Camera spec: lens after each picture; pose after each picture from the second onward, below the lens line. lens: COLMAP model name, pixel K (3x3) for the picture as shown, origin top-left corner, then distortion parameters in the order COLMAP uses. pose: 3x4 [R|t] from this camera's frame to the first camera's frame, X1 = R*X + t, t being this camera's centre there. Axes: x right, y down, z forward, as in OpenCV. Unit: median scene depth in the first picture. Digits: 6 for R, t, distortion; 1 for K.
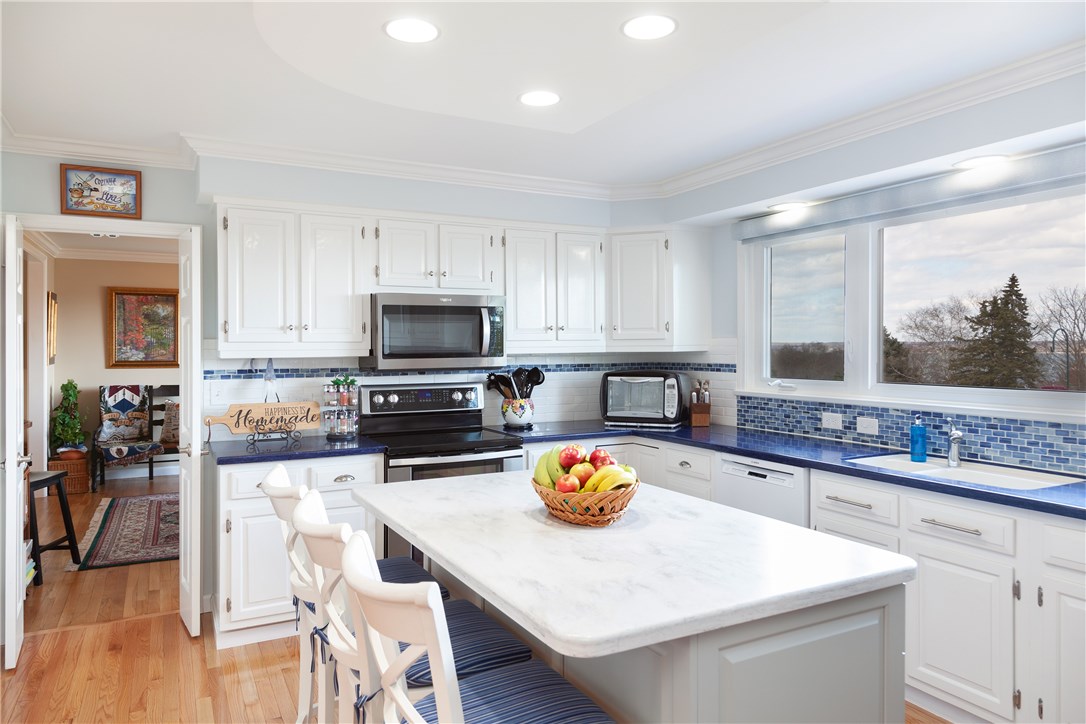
lens RADIAL K [[726.7, 0, 545.0], [0, 726.7, 358.3], [0, 0, 1]] dist [0.003346, 0.000925]
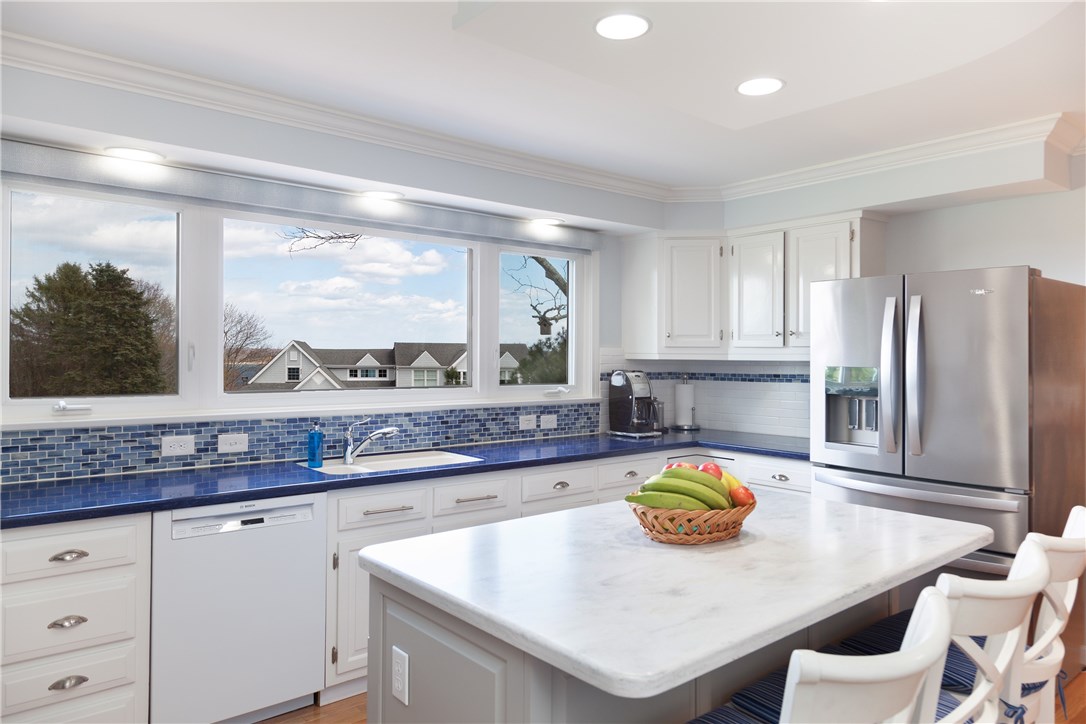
lens RADIAL K [[732.2, 0, 543.7], [0, 732.2, 358.0], [0, 0, 1]] dist [0.003856, 0.001761]
pose [[-0.216119, -0.006031, 0.976348, -0.488755], [0.004326, 0.999965, 0.007134, -0.013617], [-0.976357, 0.005765, -0.216085, 0.819695]]
